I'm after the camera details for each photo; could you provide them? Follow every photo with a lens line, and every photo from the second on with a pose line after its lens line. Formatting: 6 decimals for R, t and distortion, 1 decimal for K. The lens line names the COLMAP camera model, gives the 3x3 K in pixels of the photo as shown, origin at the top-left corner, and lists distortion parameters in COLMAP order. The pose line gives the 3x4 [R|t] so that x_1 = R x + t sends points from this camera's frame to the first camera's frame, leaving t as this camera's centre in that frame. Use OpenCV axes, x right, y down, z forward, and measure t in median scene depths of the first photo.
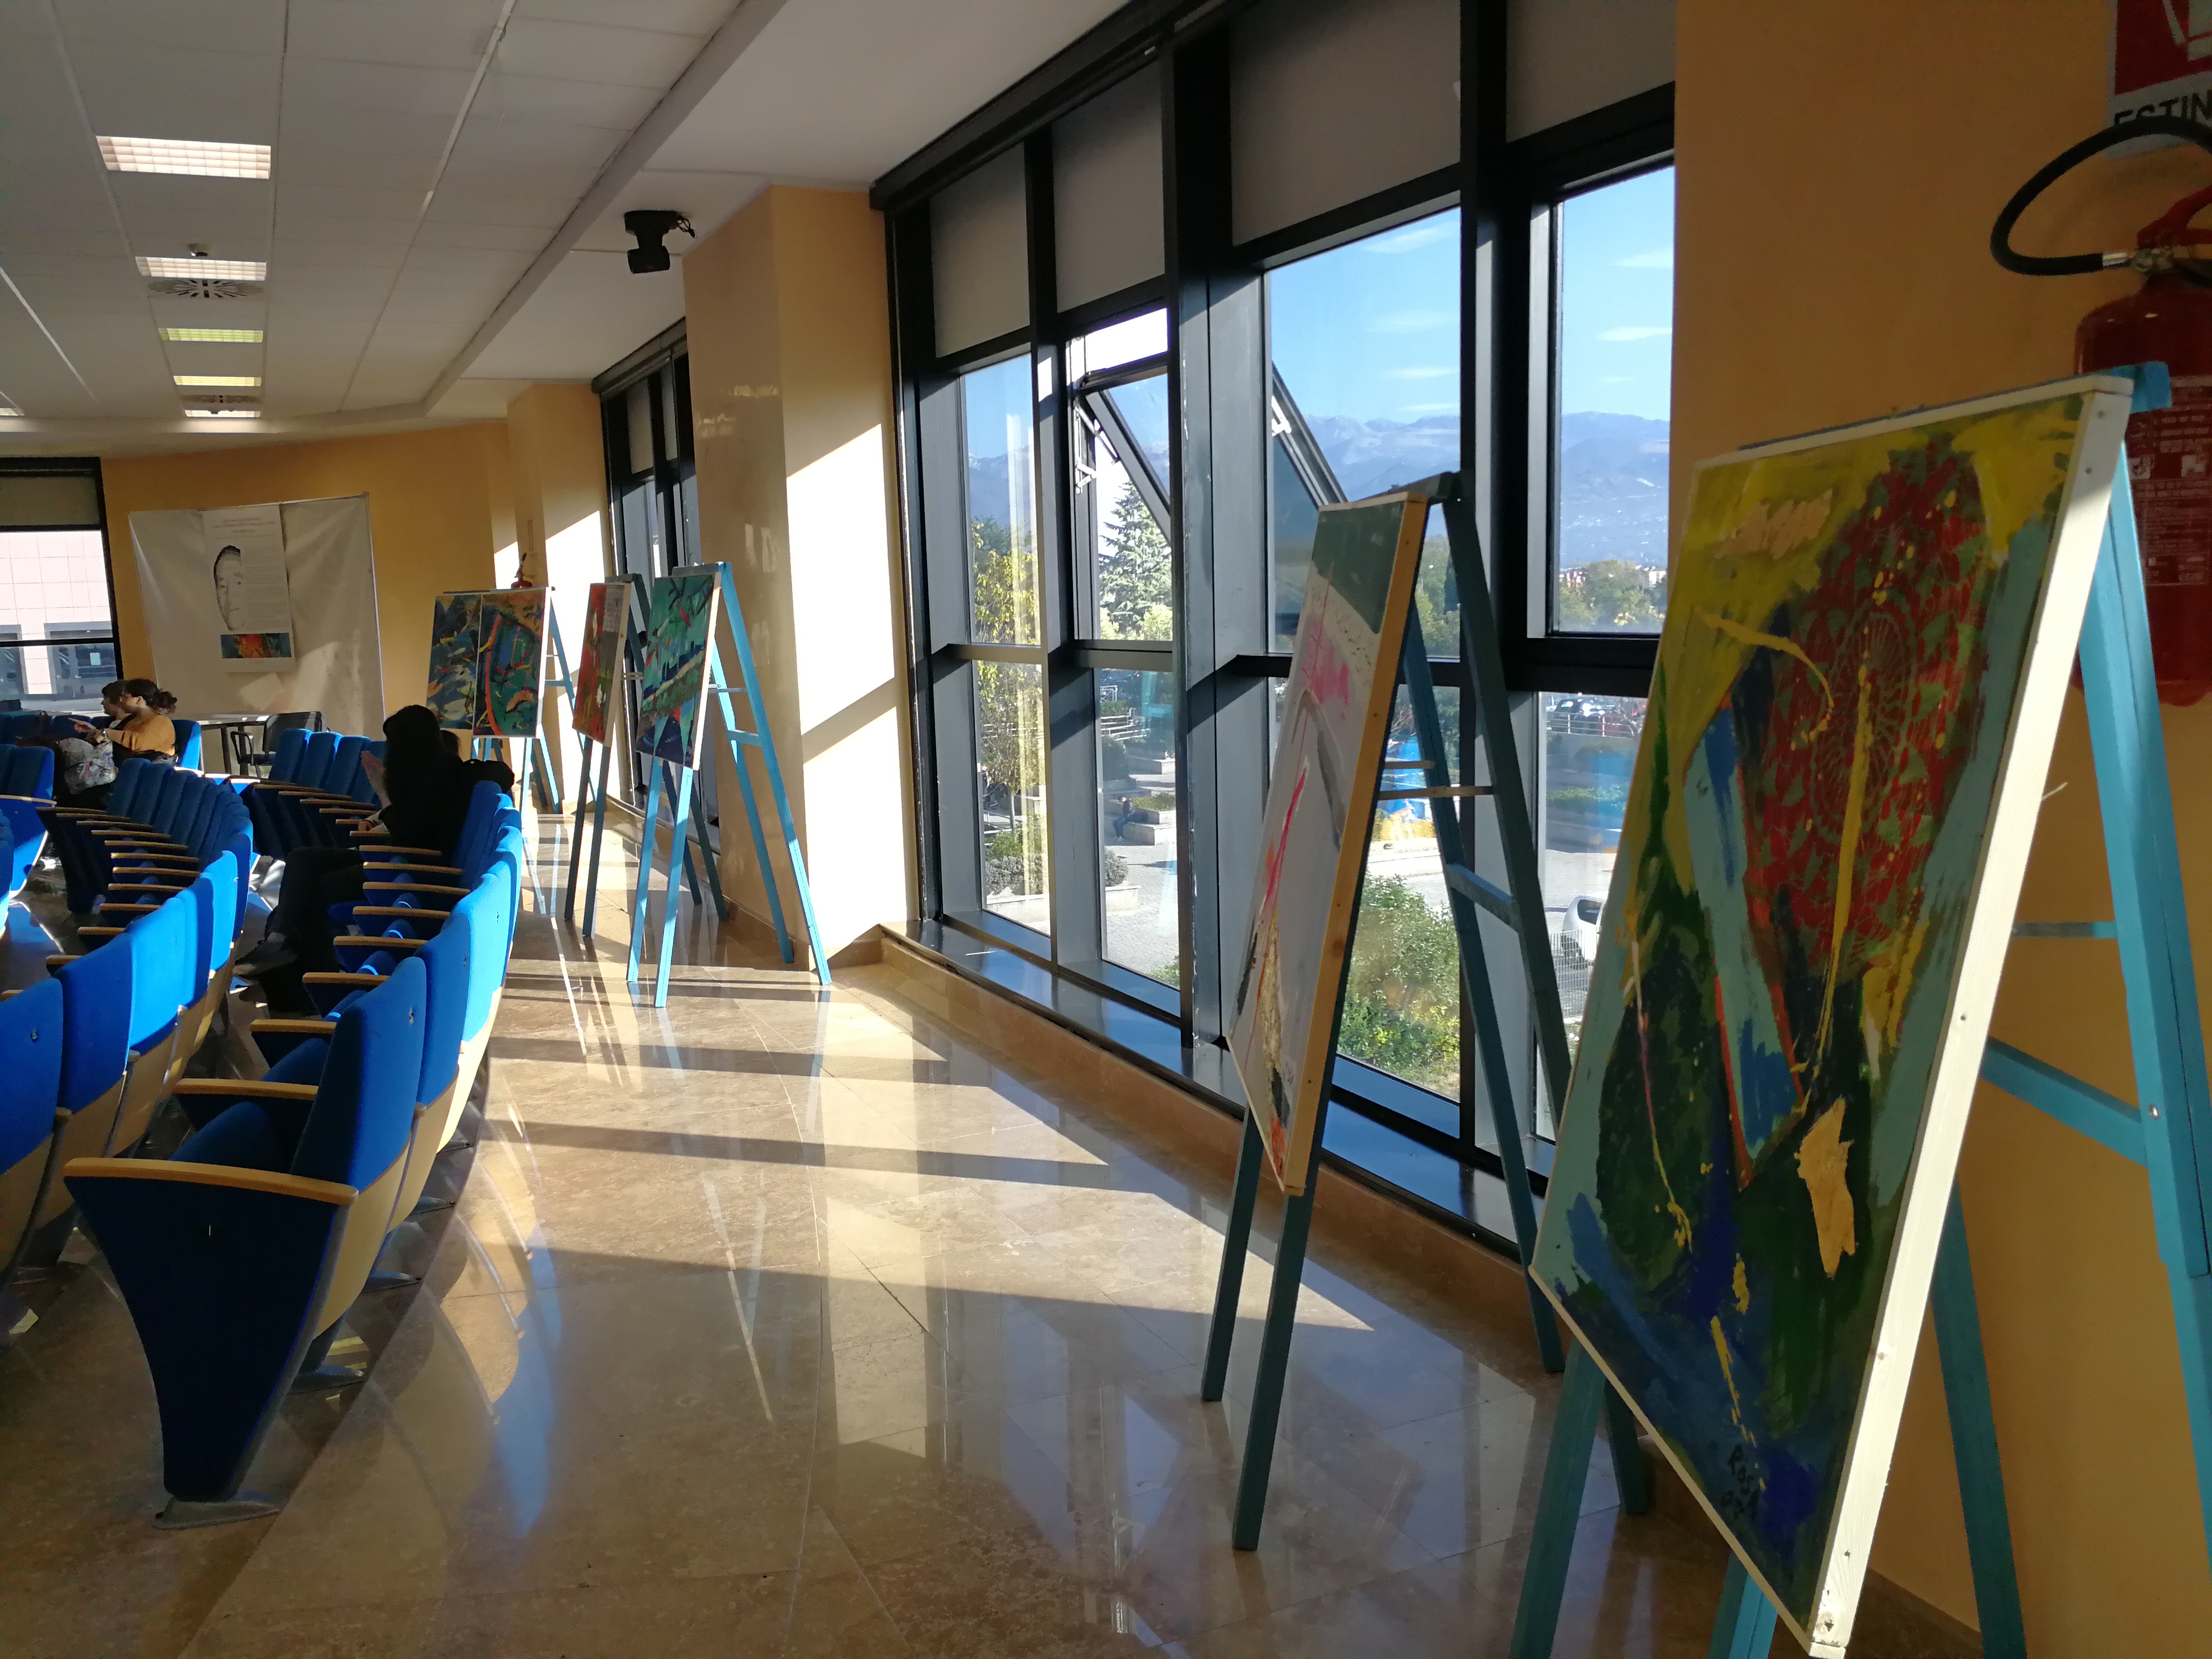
lens RADIAL K [[1791.1, 0, 1106.0], [0, 1791.1, 830.8], [0, 0, 1]] dist [0.000551, -0.000937]
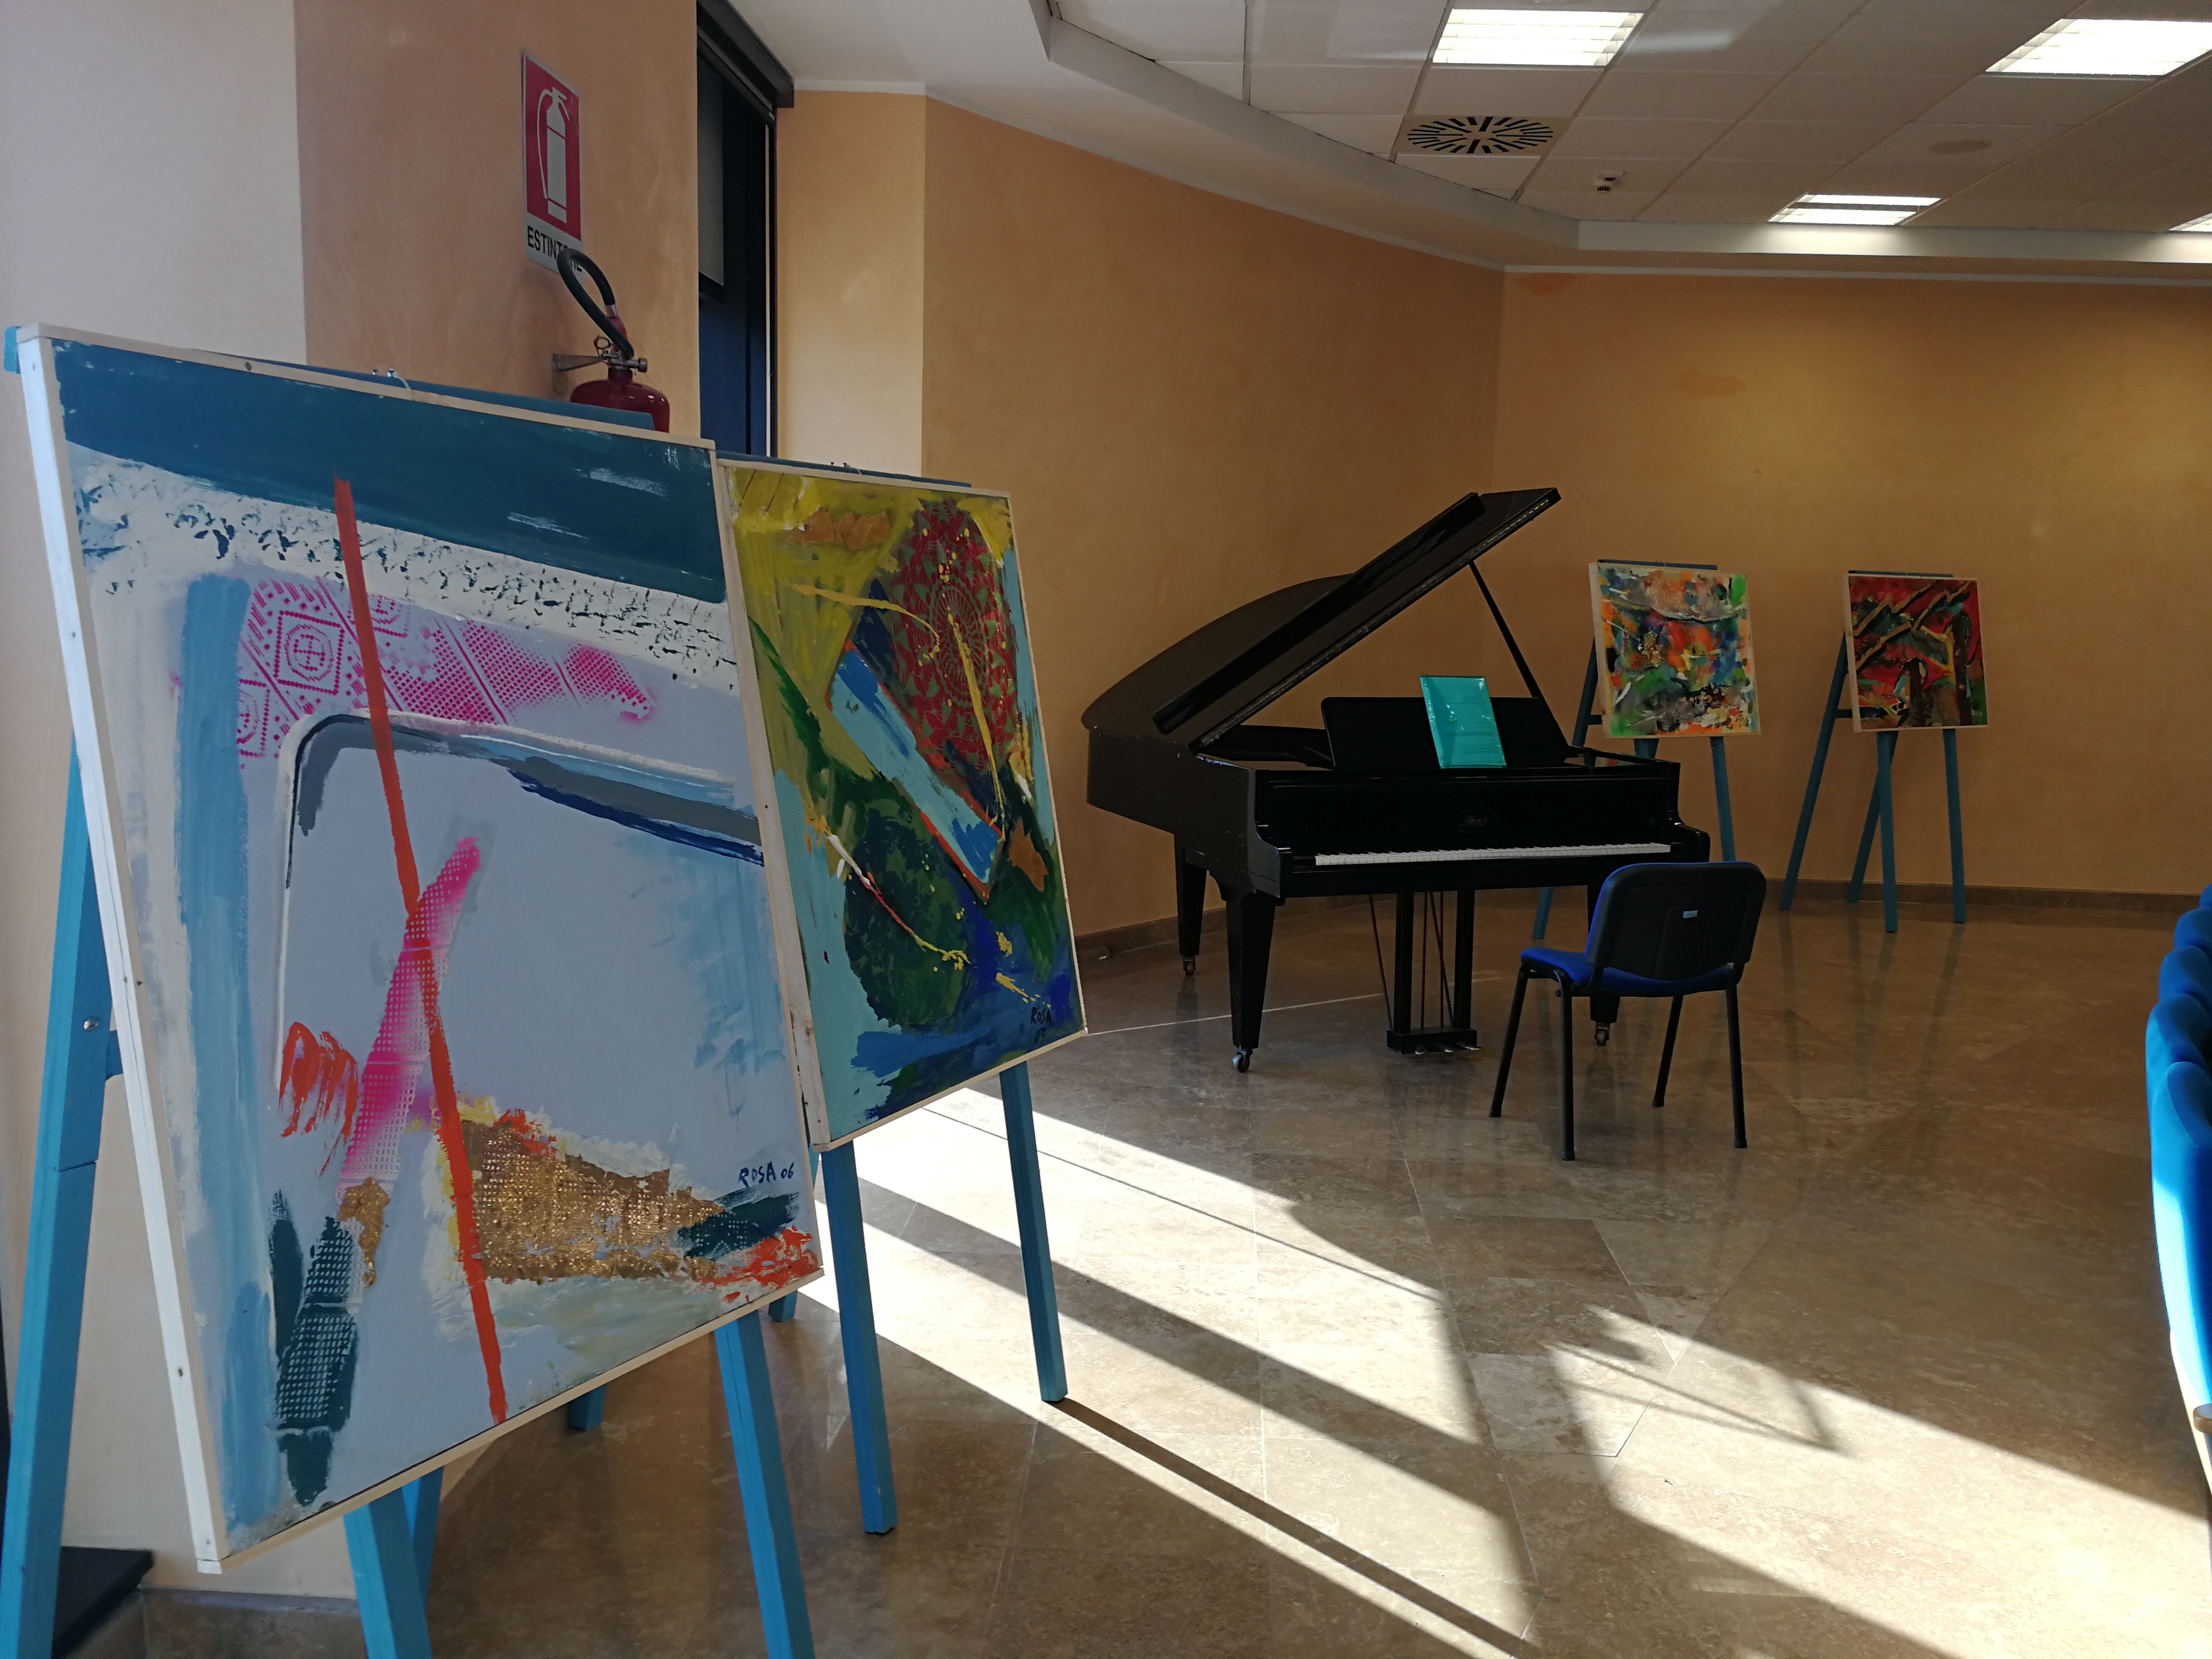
lens RADIAL K [[1791.1, 0, 1106.0], [0, 1791.1, 830.6], [0, 0, 1]] dist [0.000551, -0.000937]
pose [[-0.872264, -0.072230, 0.483672, -0.653209], [0.049024, 0.971135, 0.233437, -0.301754], [-0.486572, 0.227331, -0.843545, 2.548767]]
